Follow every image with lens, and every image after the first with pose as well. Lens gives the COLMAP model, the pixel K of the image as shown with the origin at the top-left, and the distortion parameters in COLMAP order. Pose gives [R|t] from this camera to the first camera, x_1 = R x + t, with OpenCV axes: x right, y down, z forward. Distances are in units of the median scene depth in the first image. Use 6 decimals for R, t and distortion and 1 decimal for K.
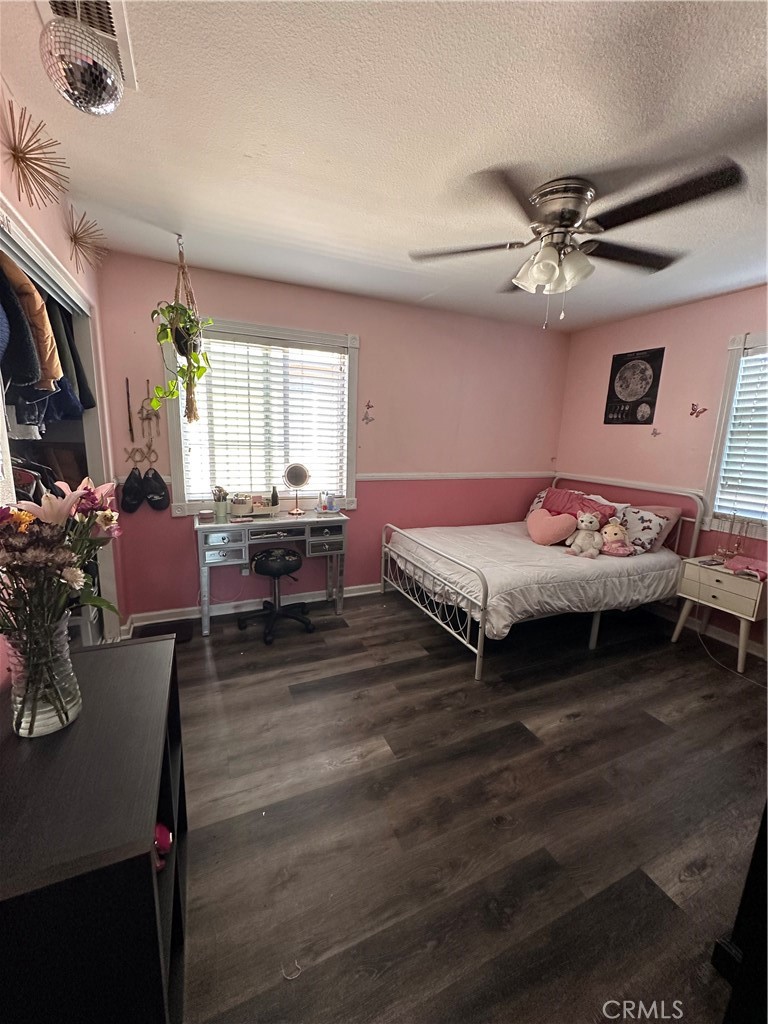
lens RADIAL K [[409.5, 0, 385.2], [0, 409.5, 512.3], [0, 0, 1]] dist [-0.005264, -0.000161]
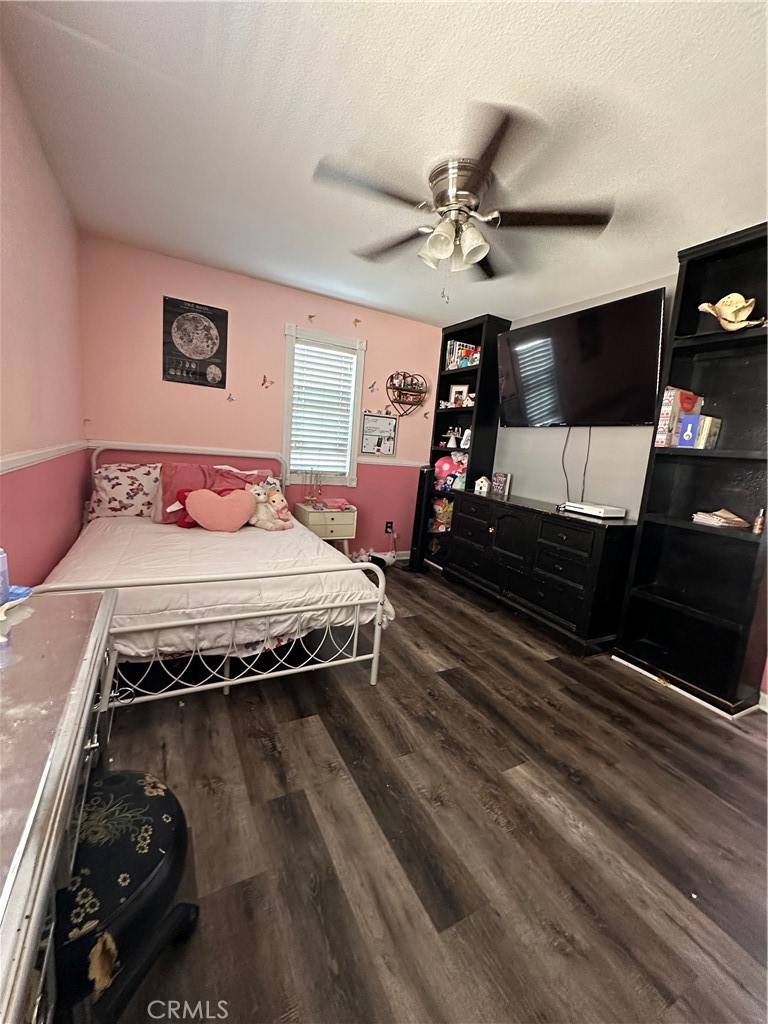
lens RADIAL K [[409.5, 0, 382.9], [0, 409.5, 512.4], [0, 0, 1]] dist [-0.005264, -0.000161]
pose [[-0.063823, -0.201749, 0.977356, -0.474227], [0.107970, 0.972208, 0.207737, -0.107150], [-0.992103, 0.118784, -0.040266, 0.836471]]
